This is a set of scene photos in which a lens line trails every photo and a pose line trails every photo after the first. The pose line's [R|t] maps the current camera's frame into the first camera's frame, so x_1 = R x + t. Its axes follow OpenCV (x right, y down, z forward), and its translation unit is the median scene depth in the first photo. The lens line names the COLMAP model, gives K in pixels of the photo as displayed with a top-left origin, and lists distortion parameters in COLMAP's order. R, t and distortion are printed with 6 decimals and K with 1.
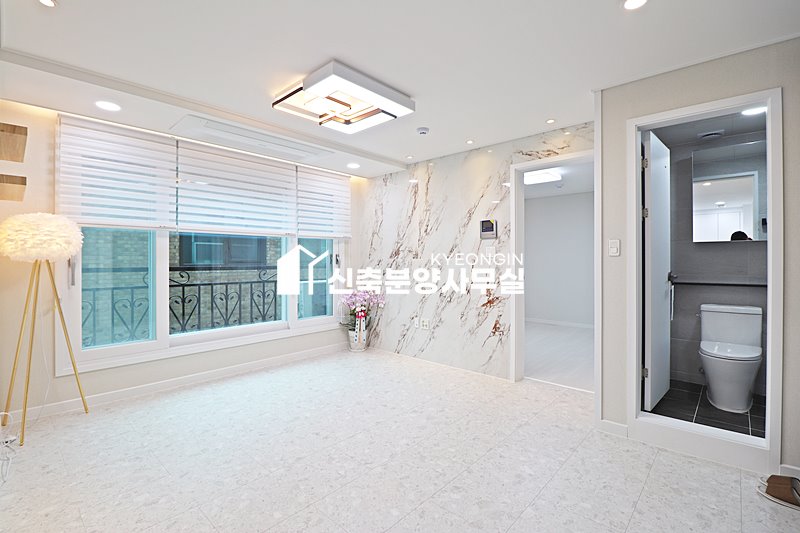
lens RADIAL K [[374.9, 0, 400.2], [0, 374.9, 259.3], [0, 0, 1]] dist [0.002058, -0.014275]
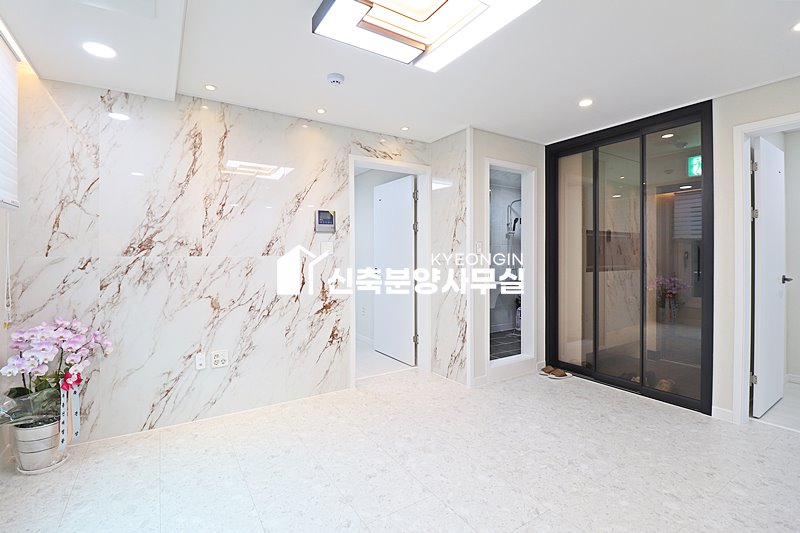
lens RADIAL K [[370.2, 0, 400.2], [0, 370.2, 257.3], [0, 0, 1]] dist [0.000475, -0.015033]
pose [[0.249598, -0.004092, 0.968341, -0.522548], [0.000457, 0.999991, 0.004108, -0.002389], [-0.968349, -0.000583, 0.249598, 0.616612]]
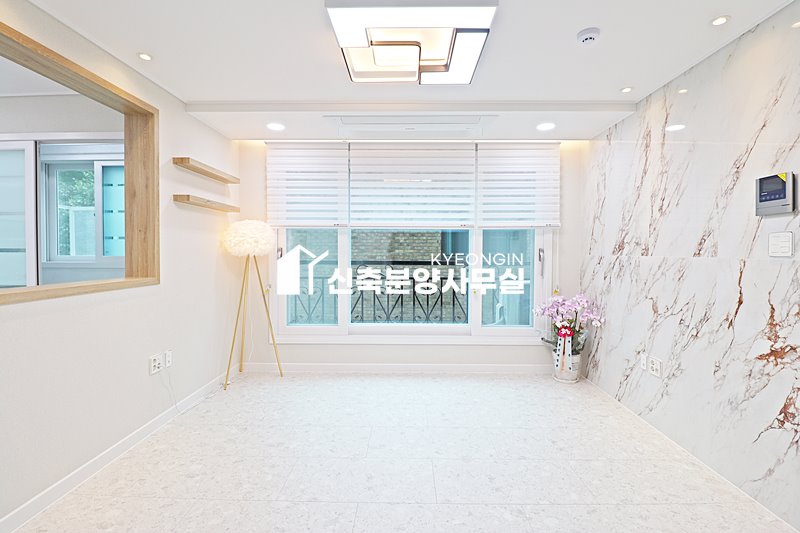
lens RADIAL K [[371.7, 0, 398.3], [0, 371.7, 259.2], [0, 0, 1]] dist [0.000080, -0.013446]
pose [[0.657032, 0.019582, -0.753608, 0.266378], [-0.002527, 0.999714, 0.023774, -0.010947], [0.753859, -0.013716, 0.656893, 0.353361]]
